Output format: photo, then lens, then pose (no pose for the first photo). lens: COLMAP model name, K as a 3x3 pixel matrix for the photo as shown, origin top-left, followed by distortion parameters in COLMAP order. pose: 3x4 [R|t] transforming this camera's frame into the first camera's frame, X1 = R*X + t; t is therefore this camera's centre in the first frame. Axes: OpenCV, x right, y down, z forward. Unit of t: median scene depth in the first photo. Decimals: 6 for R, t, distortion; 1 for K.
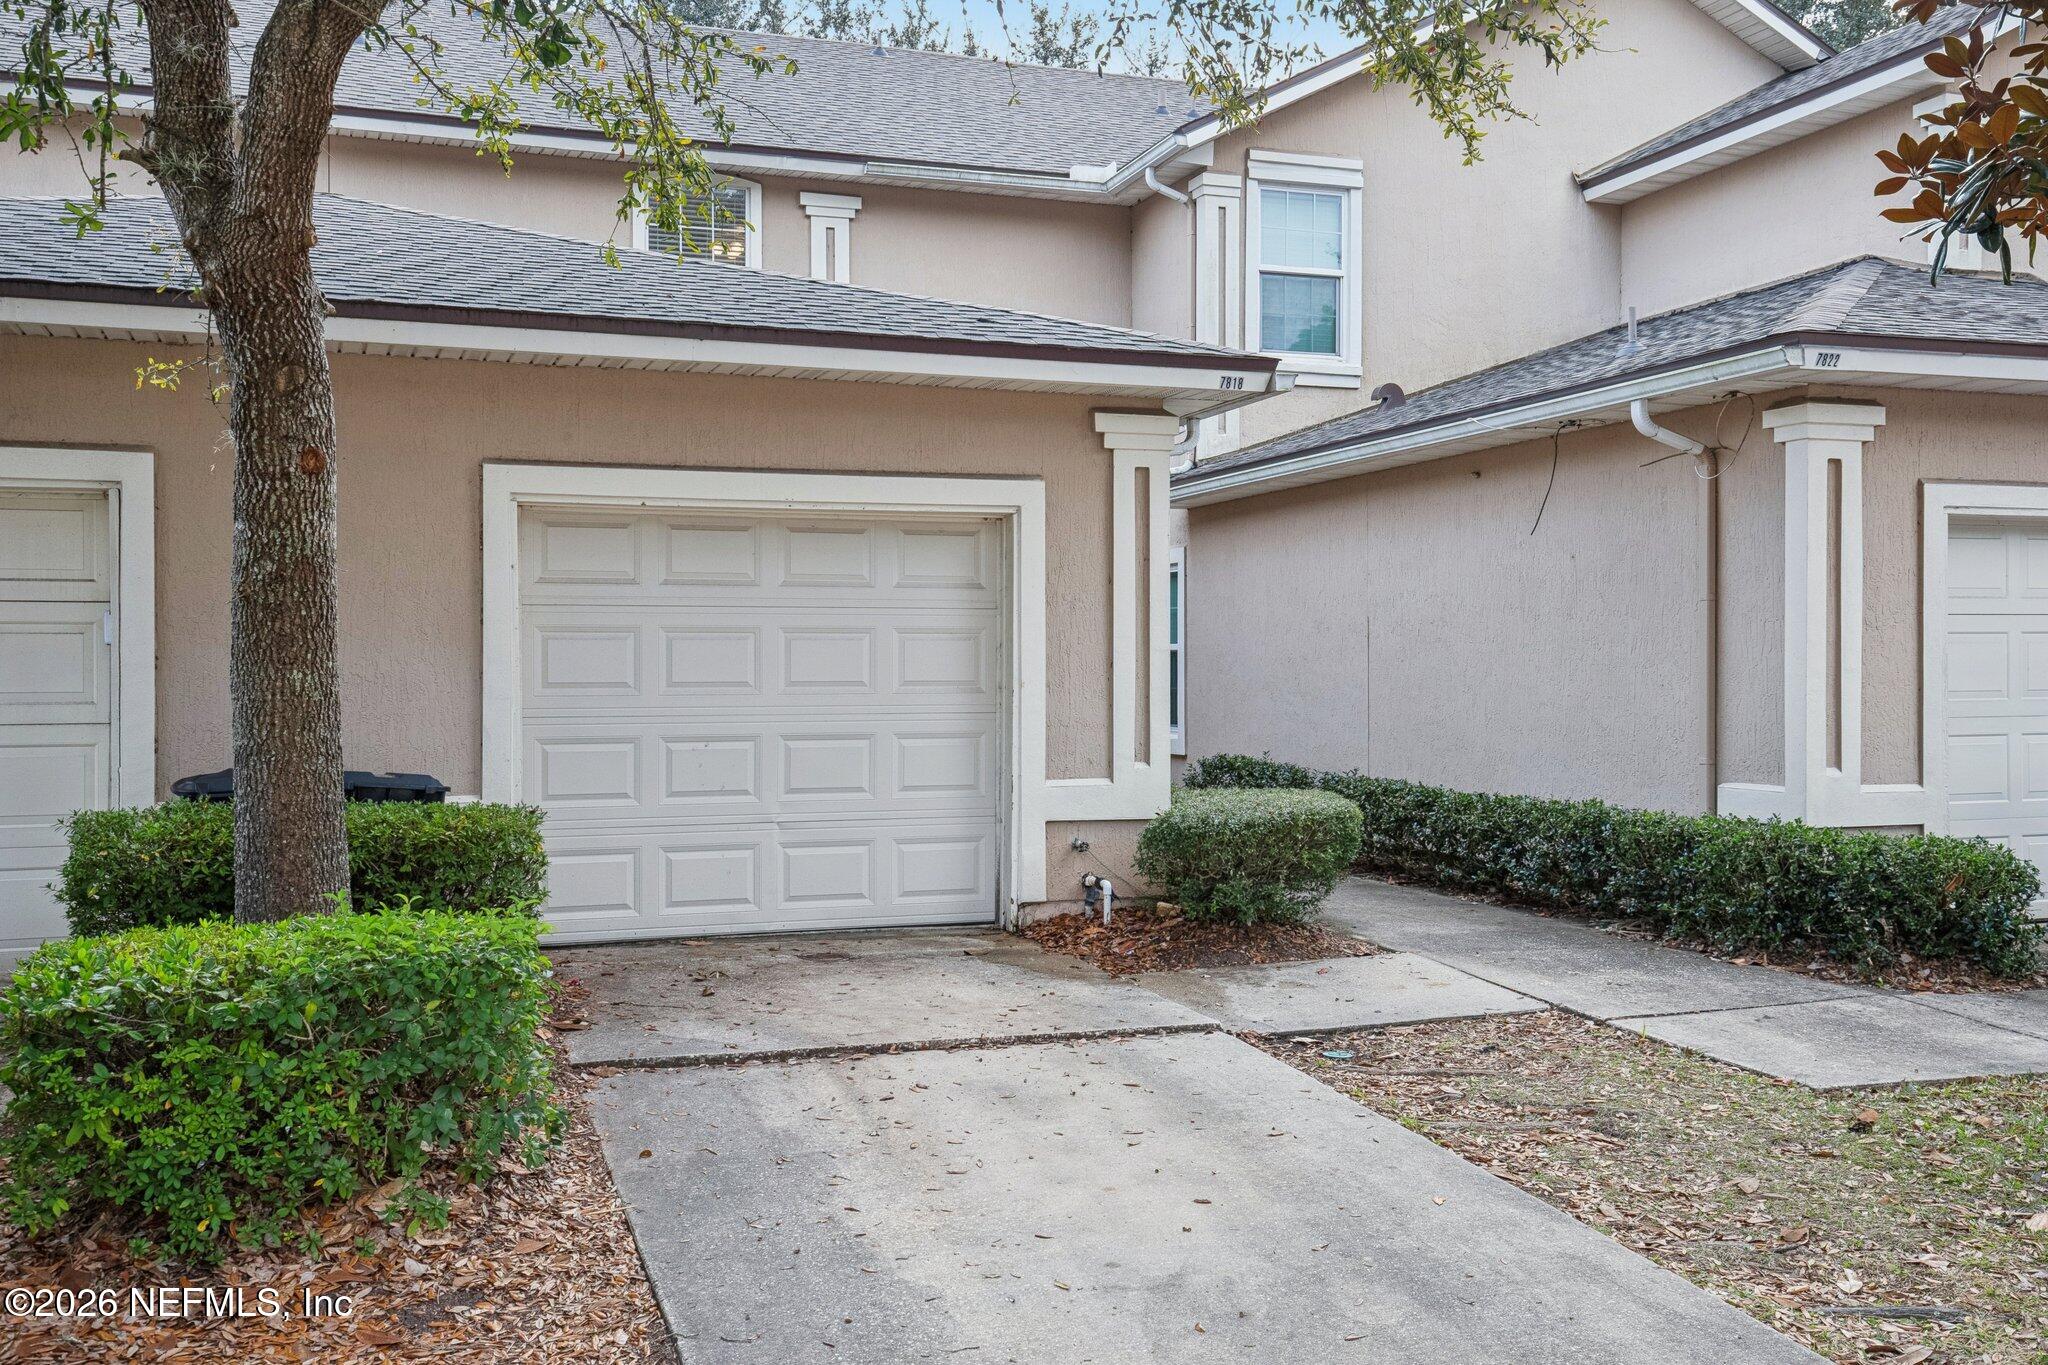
lens RADIAL K [[2002.6, 0, 1027.2], [0, 2002.6, 677.4], [0, 0, 1]] dist [0.023463, 0.000000]
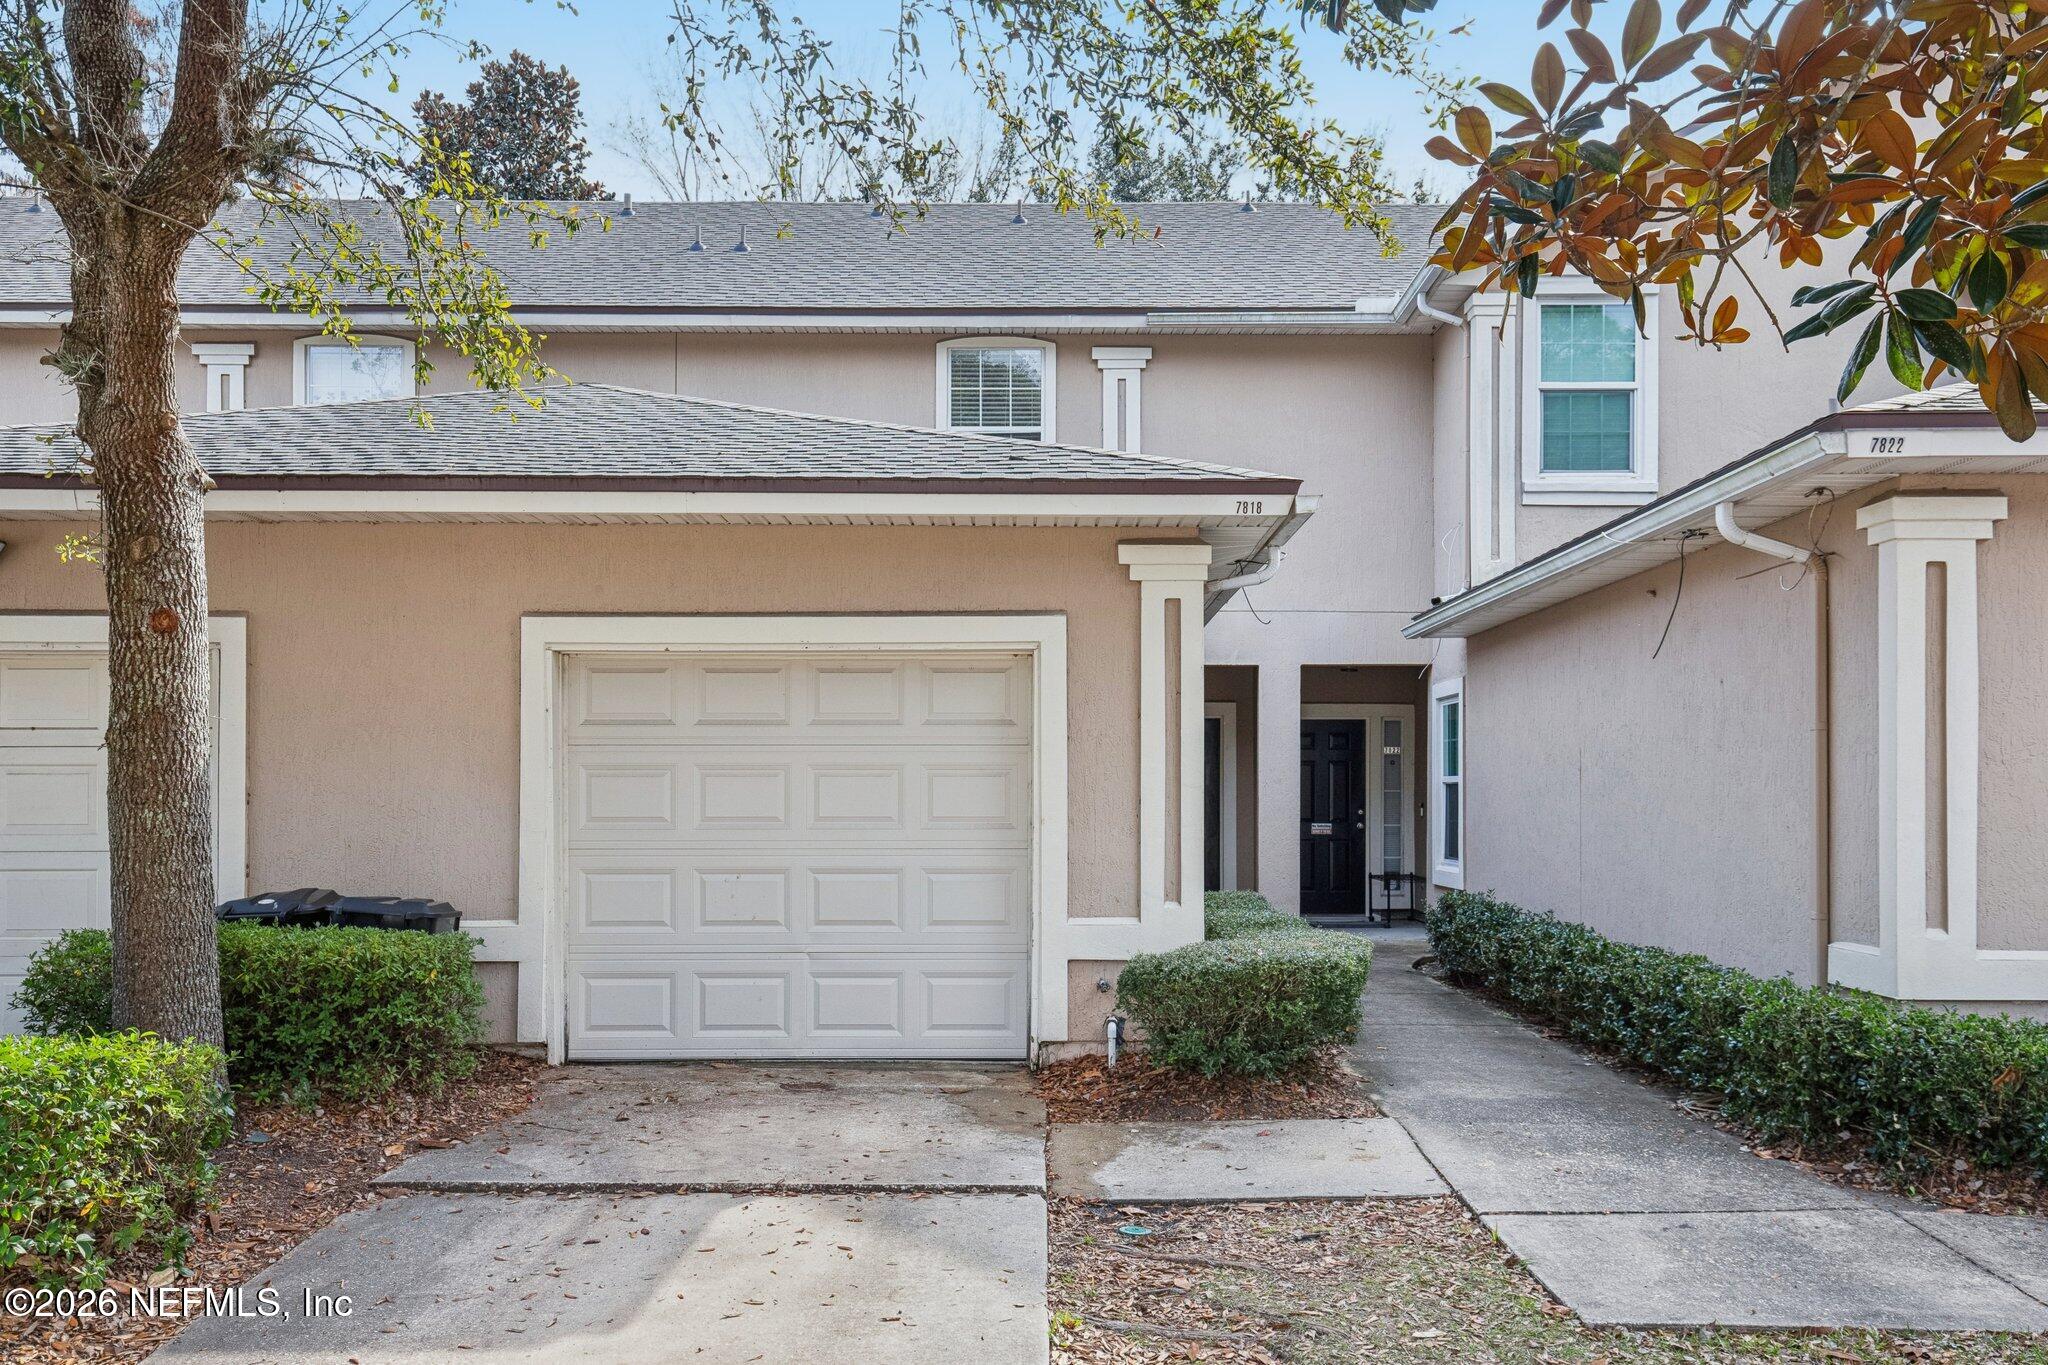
lens RADIAL K [[1832.3, 0, 1023.2], [0, 1832.3, 766.1], [0, 0, 1]] dist [0.021794, 0.004434]
pose [[0.939775, -0.002834, -0.341781, 0.308539], [-0.003591, 0.999829, -0.018165, -0.007514], [0.341774, 0.018298, 0.939604, 0.146175]]
